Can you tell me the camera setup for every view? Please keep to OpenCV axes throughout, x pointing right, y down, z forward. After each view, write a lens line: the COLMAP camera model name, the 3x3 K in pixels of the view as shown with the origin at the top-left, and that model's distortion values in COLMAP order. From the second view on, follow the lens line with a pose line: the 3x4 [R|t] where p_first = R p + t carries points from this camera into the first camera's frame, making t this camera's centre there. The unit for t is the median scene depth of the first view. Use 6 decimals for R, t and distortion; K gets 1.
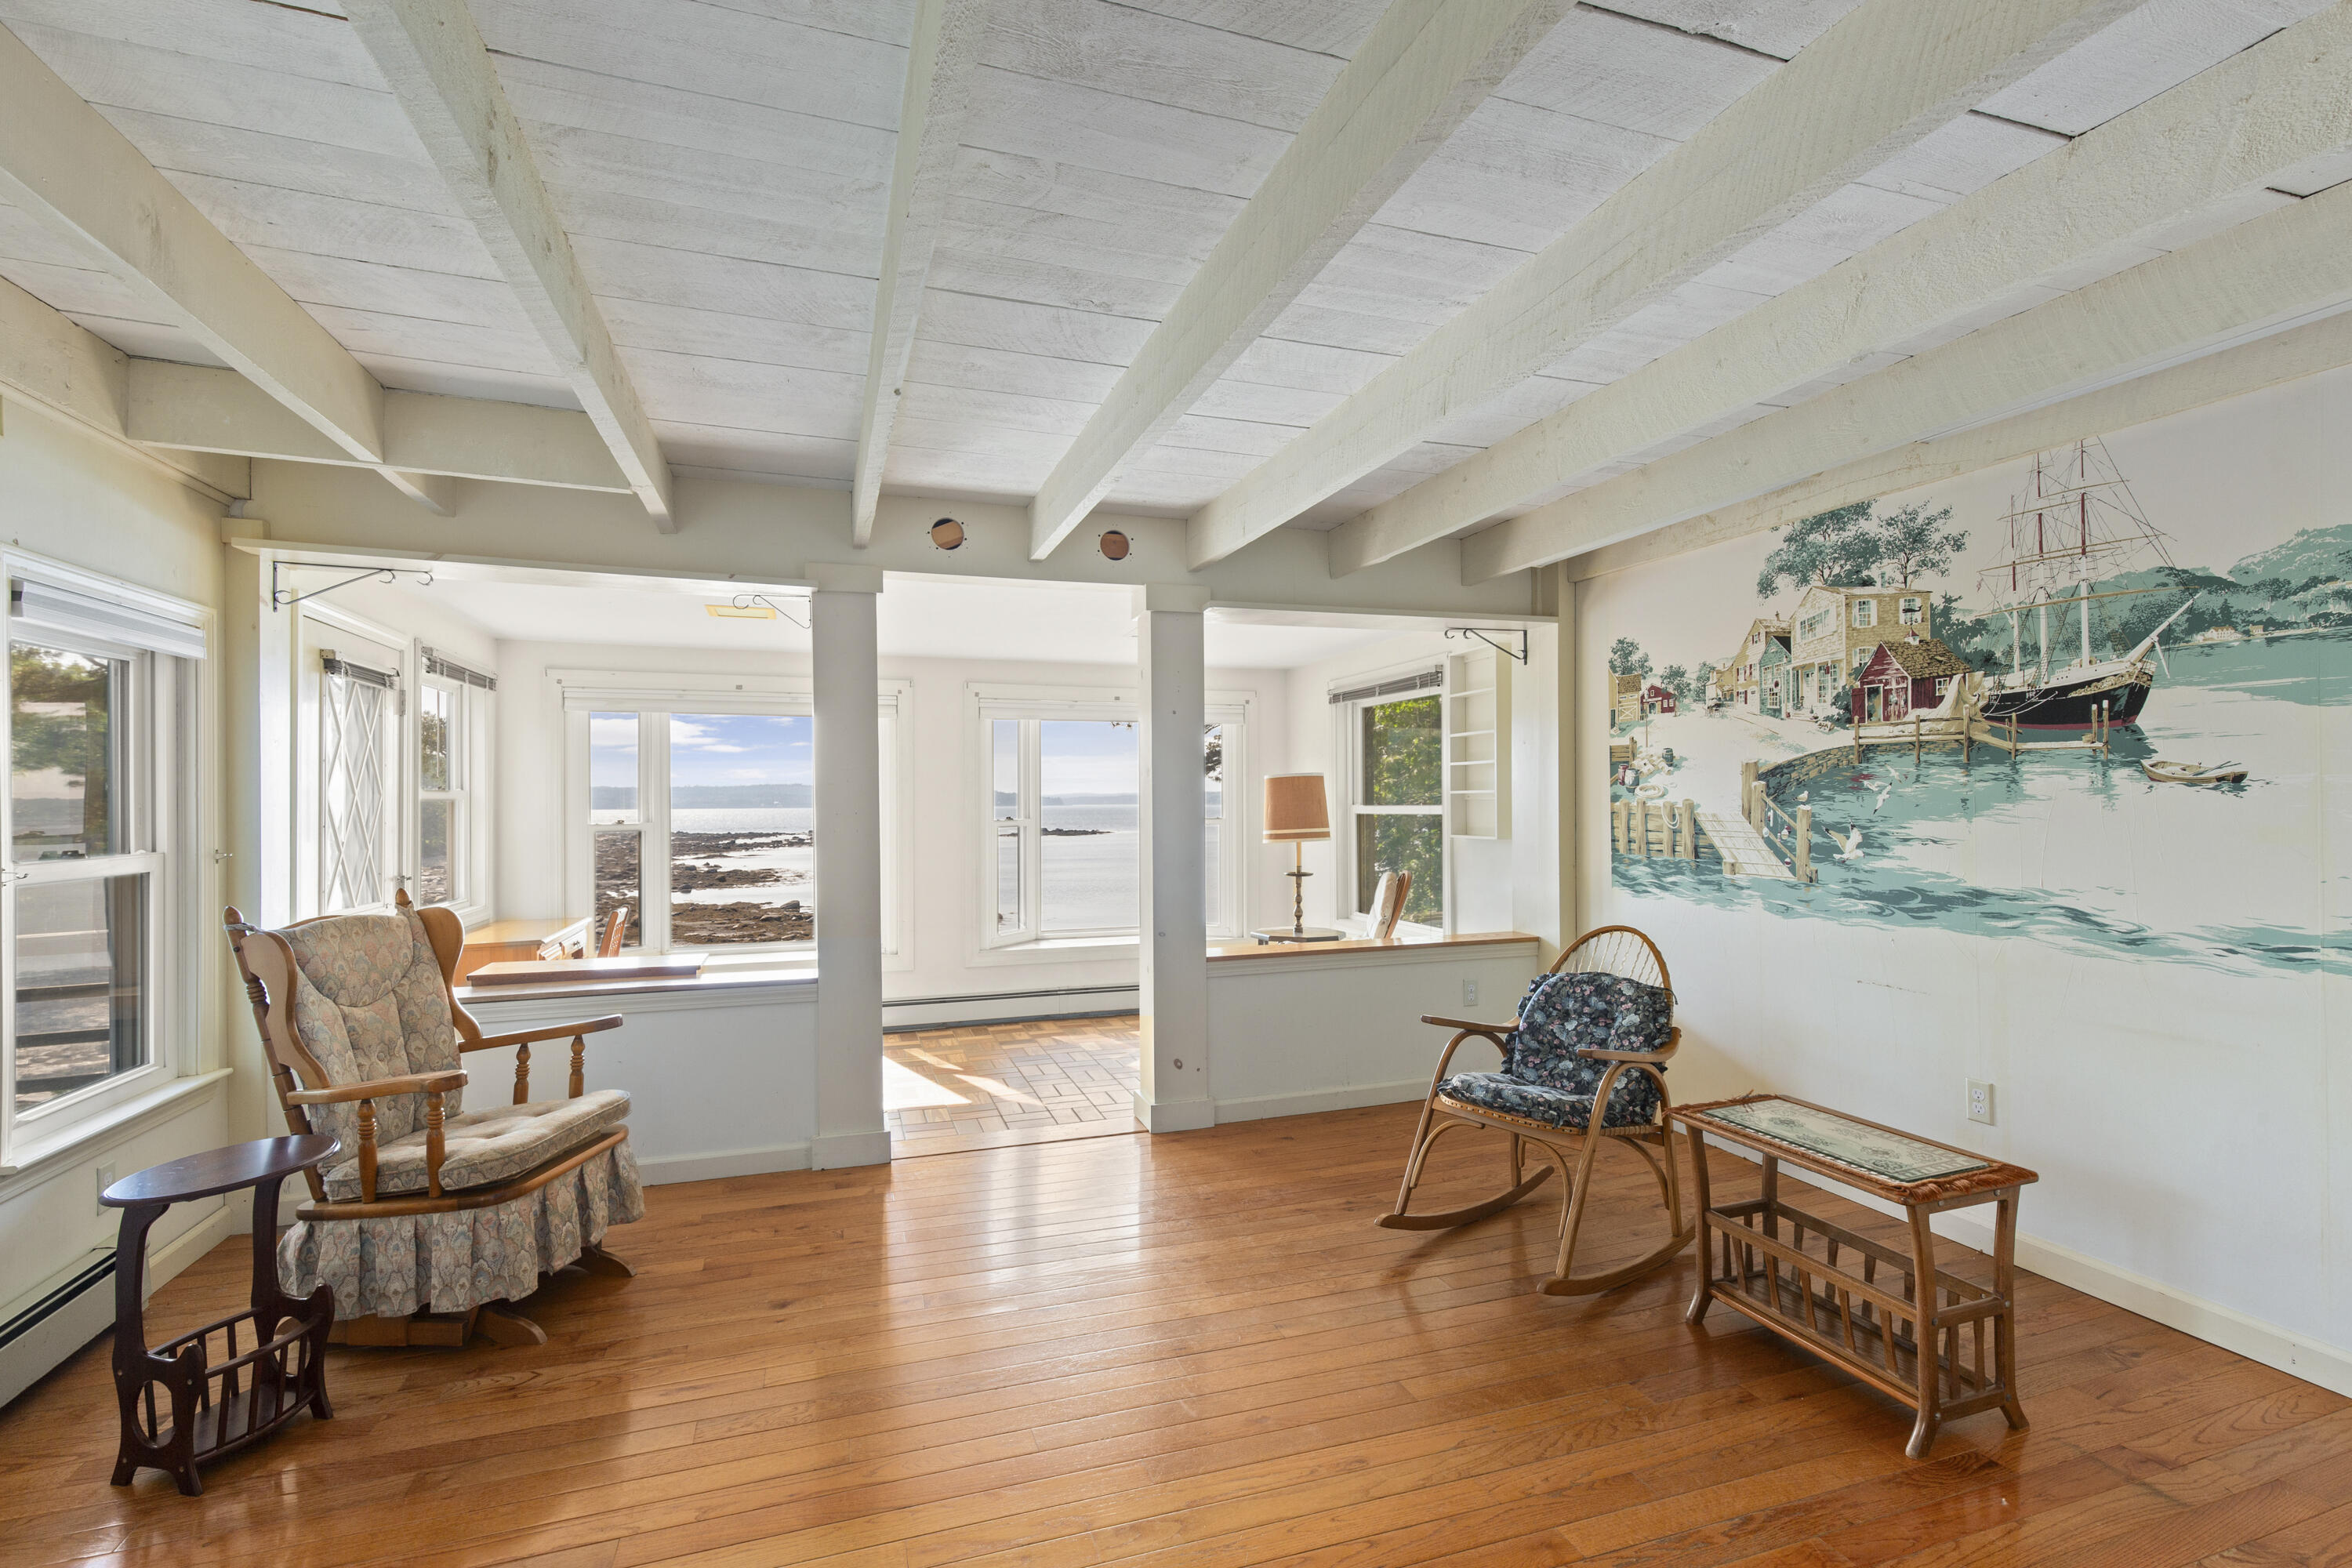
lens RADIAL K [[1077.3, 0, 1167.7], [0, 1077.3, 793.0], [0, 0, 1]] dist [0.012596, -0.000567]
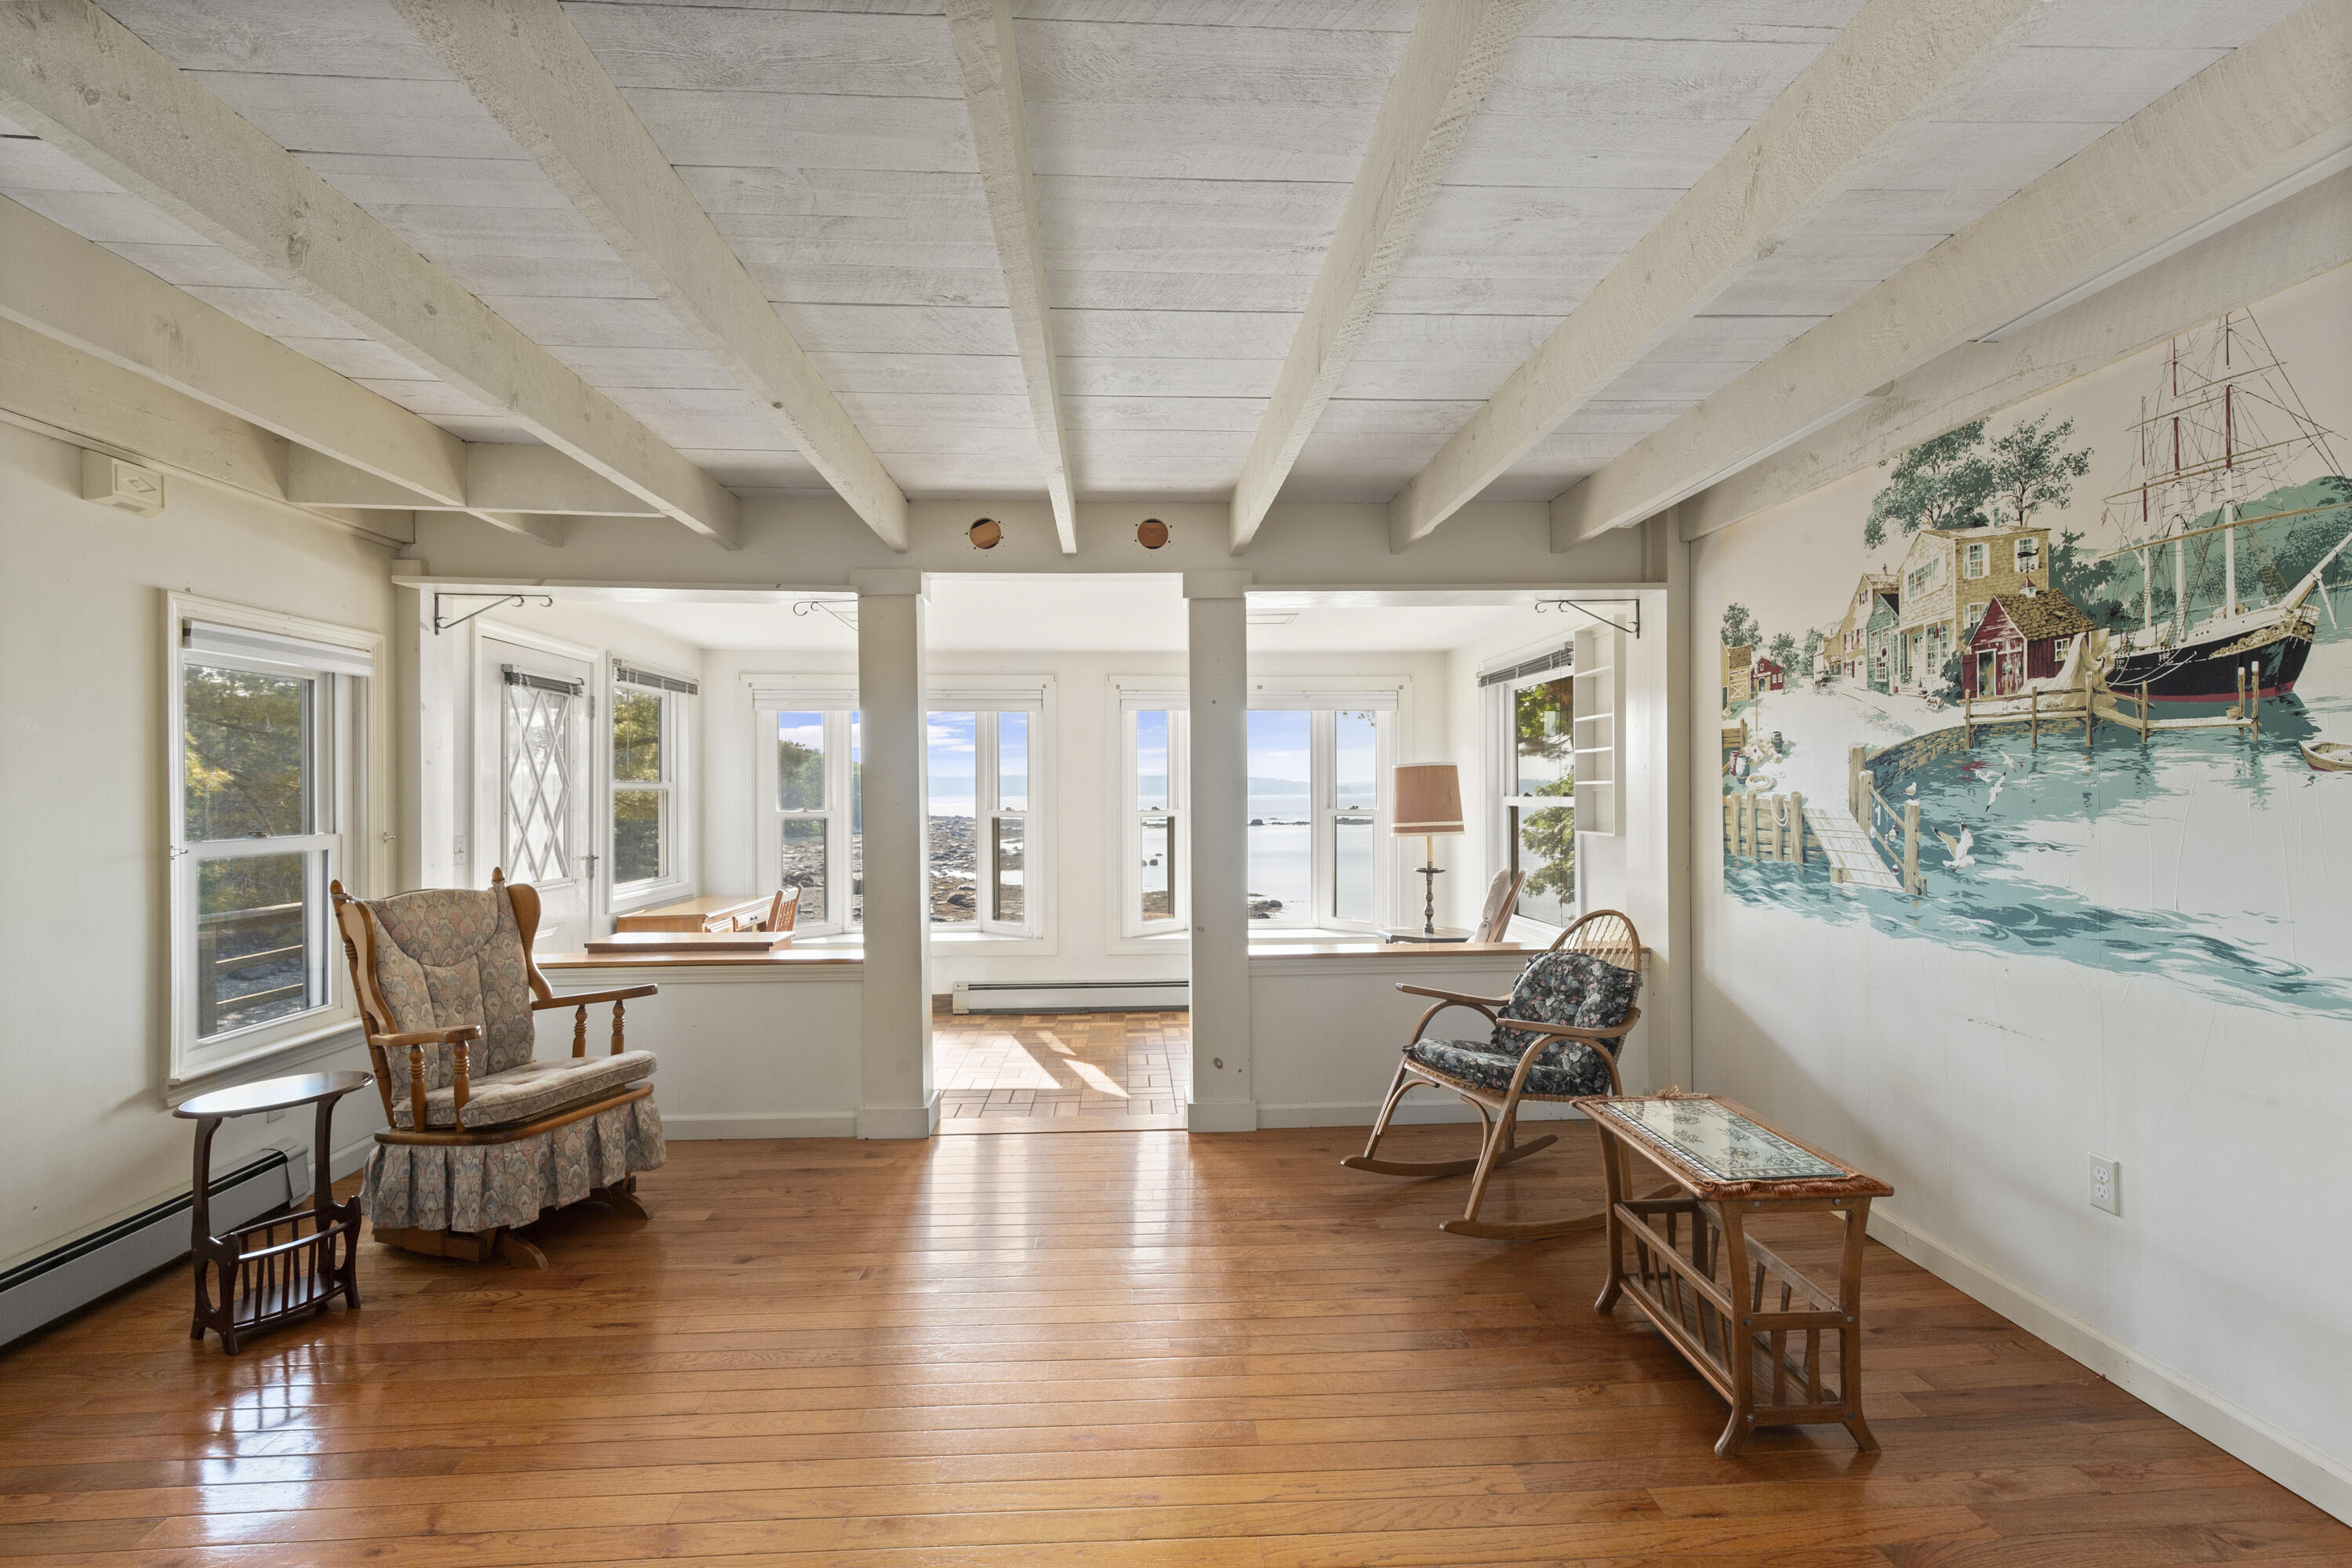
lens RADIAL K [[1077.3, 0, 1158.5], [0, 1077.3, 786.0], [0, 0, 1]] dist [0.012596, -0.000567]
pose [[0.962167, -0.000256, -0.272461, 0.273515], [0.001277, 0.999993, 0.003571, -0.003022], [0.272458, -0.003783, 0.962160, 0.061131]]
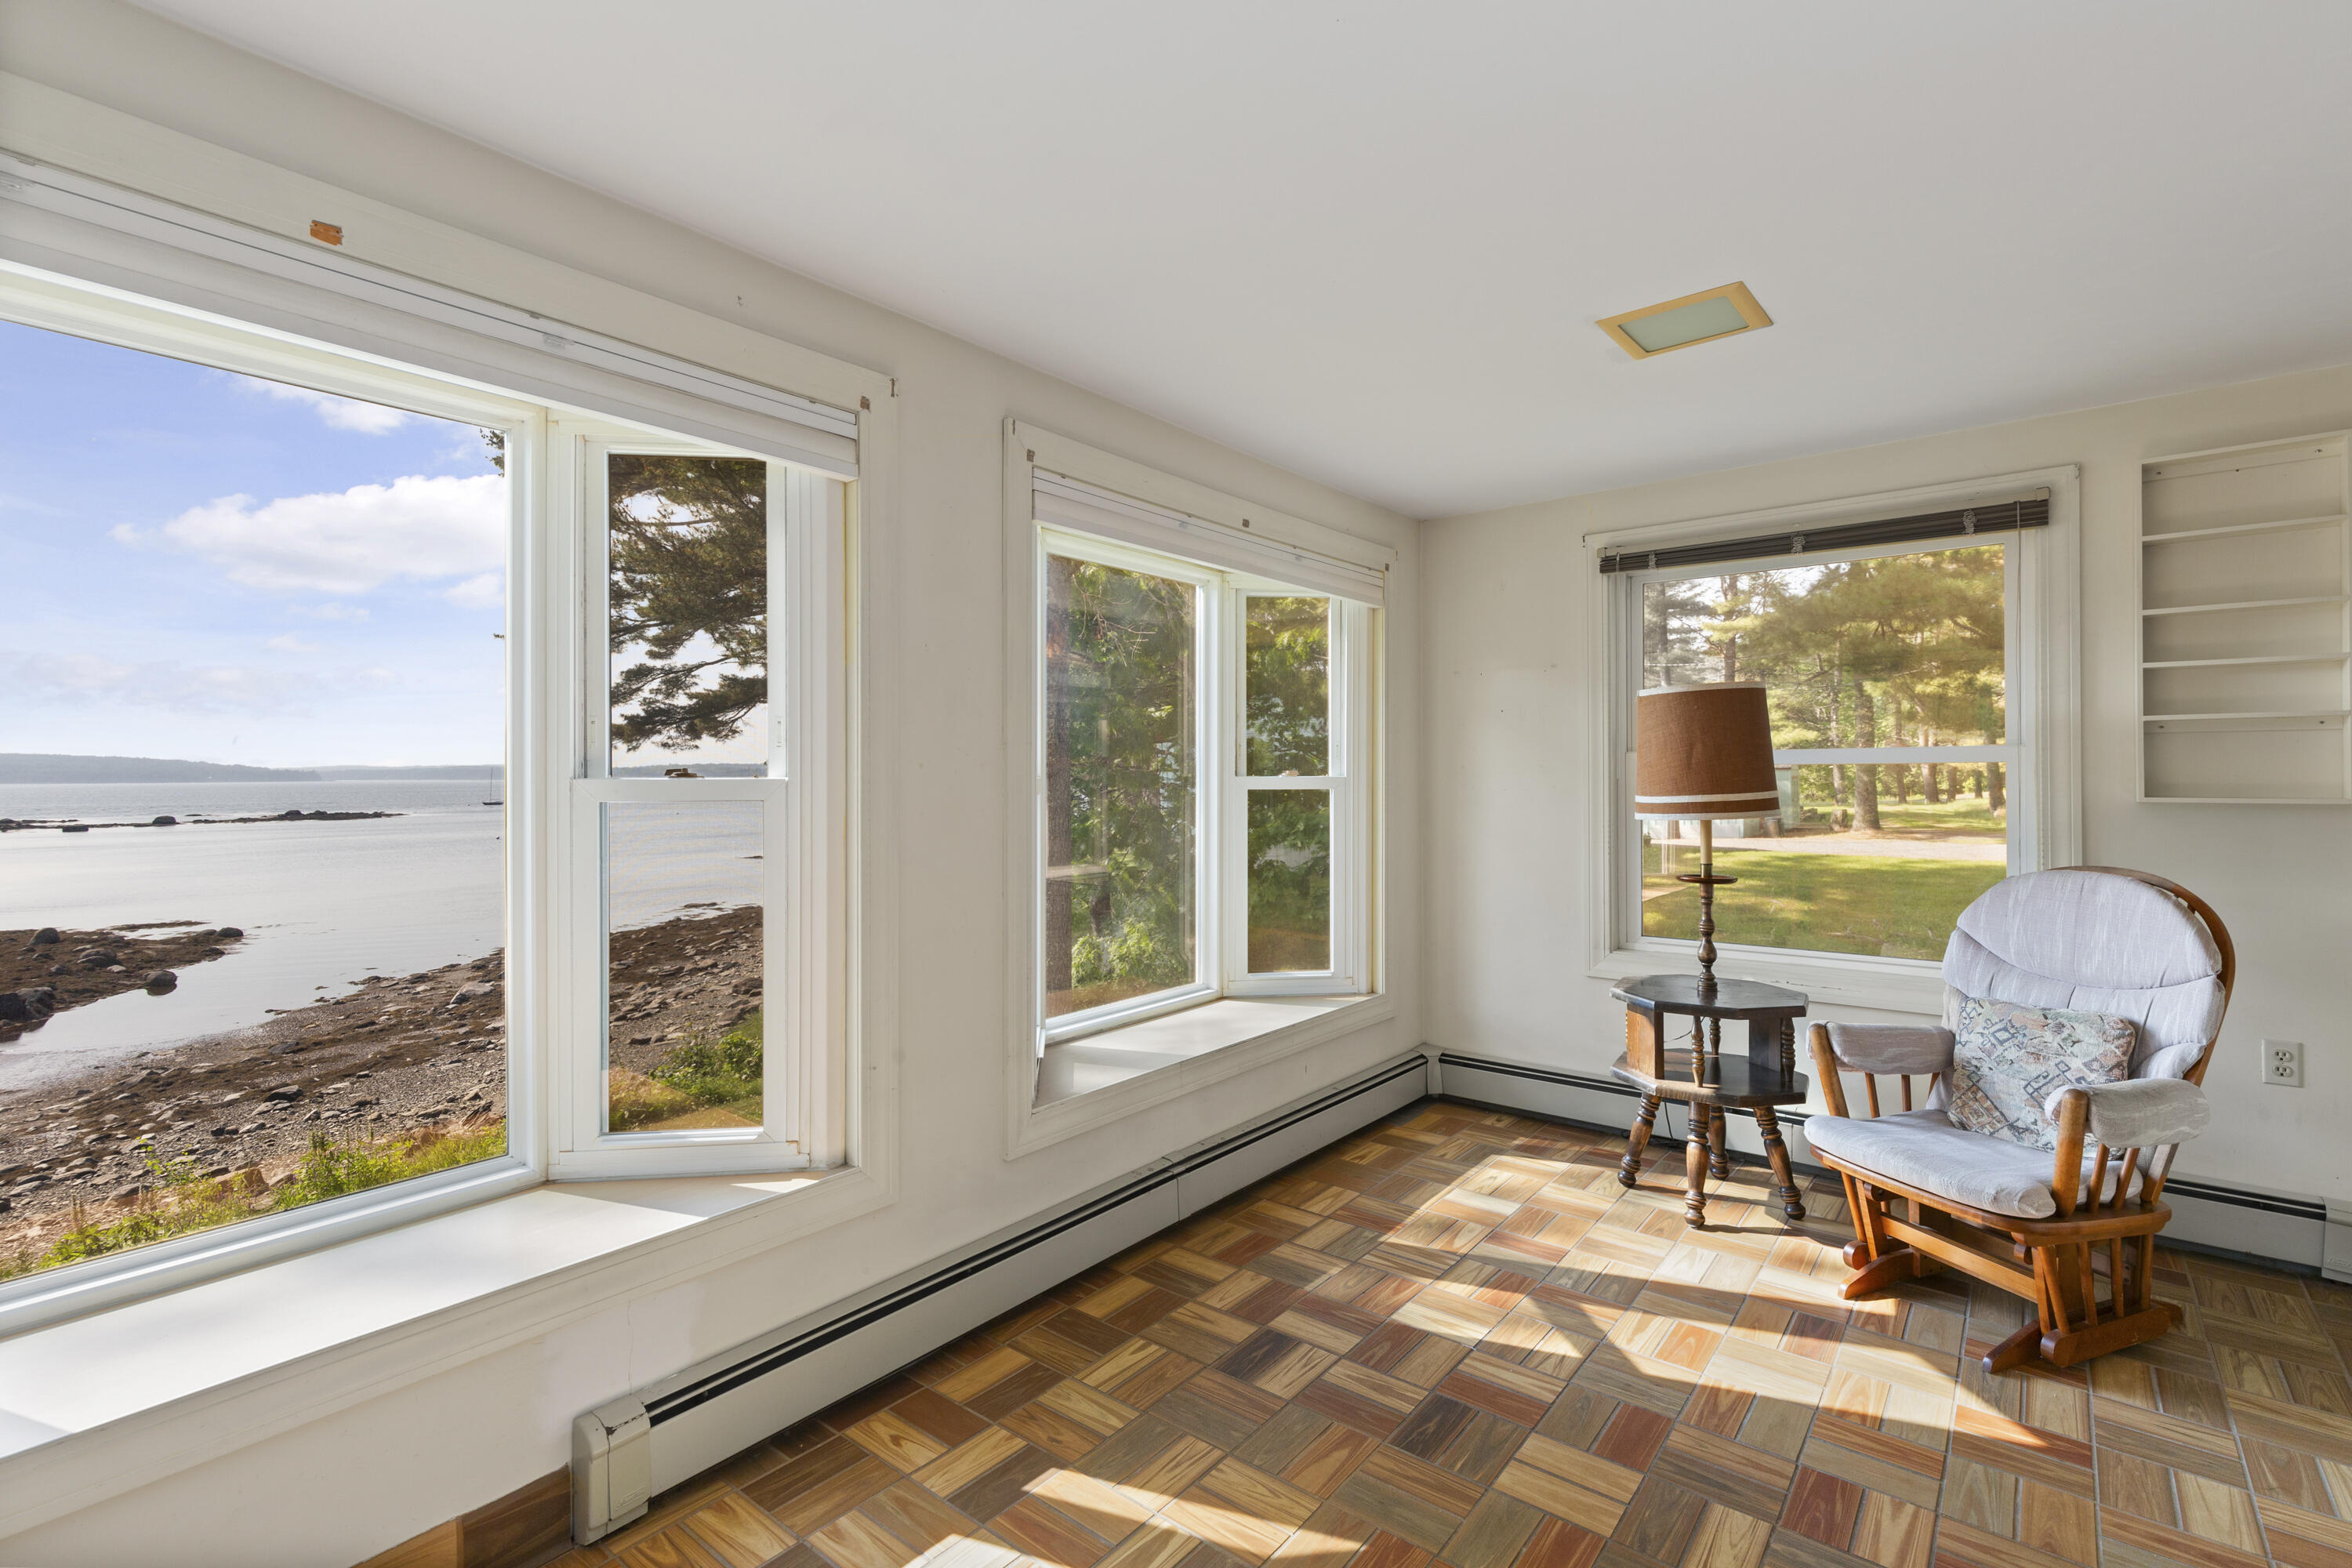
lens RADIAL K [[1077.3, 0, 1163.4], [0, 1077.3, 771.7], [0, 0, 1]] dist [0.012596, -0.000567]
pose [[0.843754, 0.005079, 0.536706, -0.690890], [-0.006154, 0.999981, 0.000212, 0.045976], [-0.536695, -0.003481, 0.843769, 1.282053]]
